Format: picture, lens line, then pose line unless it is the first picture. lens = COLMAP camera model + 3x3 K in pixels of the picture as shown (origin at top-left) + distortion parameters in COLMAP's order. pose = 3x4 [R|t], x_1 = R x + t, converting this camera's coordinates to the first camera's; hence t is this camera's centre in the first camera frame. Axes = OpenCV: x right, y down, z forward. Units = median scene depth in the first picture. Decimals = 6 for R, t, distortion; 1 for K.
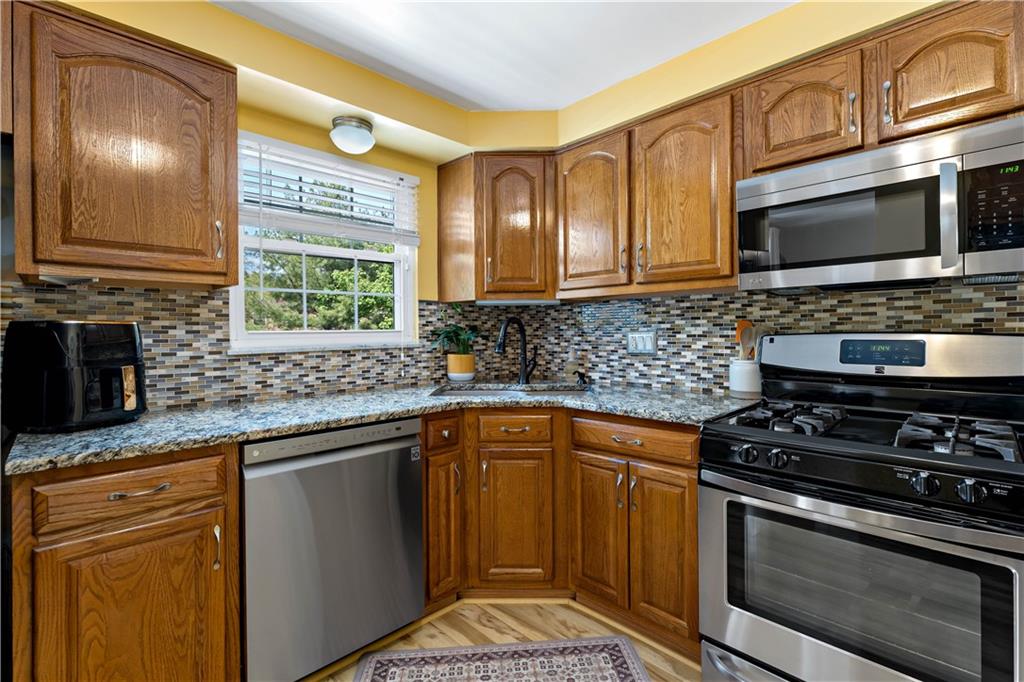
lens RADIAL K [[466.7, 0, 515.7], [0, 466.7, 328.2], [0, 0, 1]] dist [-0.000350, 0.000876]
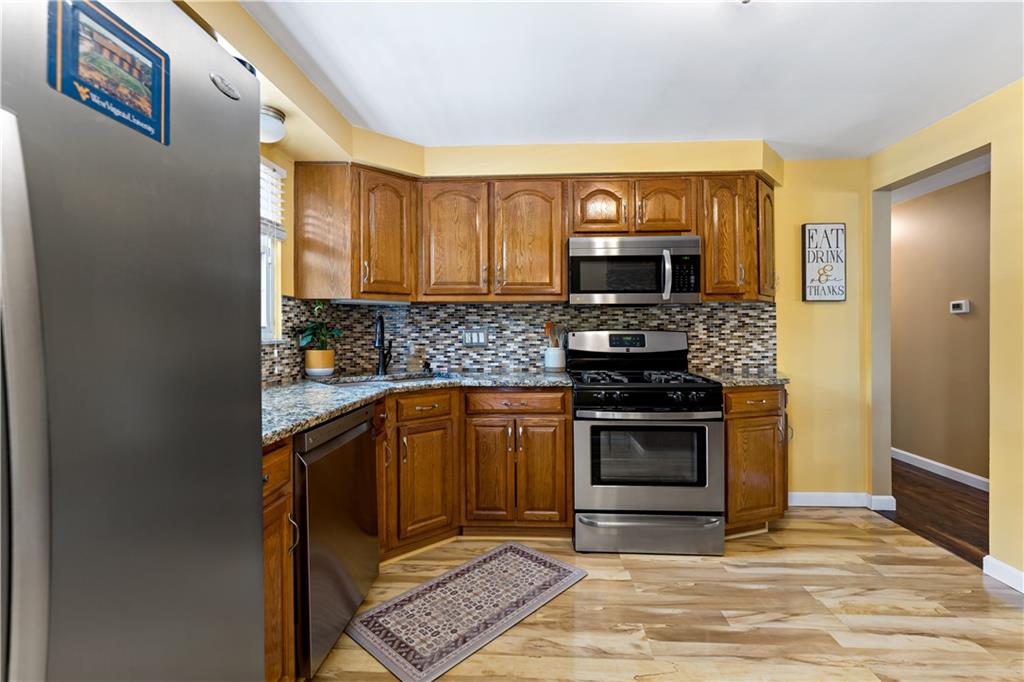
lens RADIAL K [[466.7, 0, 513.7], [0, 466.7, 322.7], [0, 0, 1]] dist [-0.000350, 0.000876]
pose [[0.738151, 0.016803, 0.674426, -0.659909], [-0.008687, 0.999844, -0.015402, 0.010192], [-0.674580, 0.005510, 0.738181, -0.062289]]
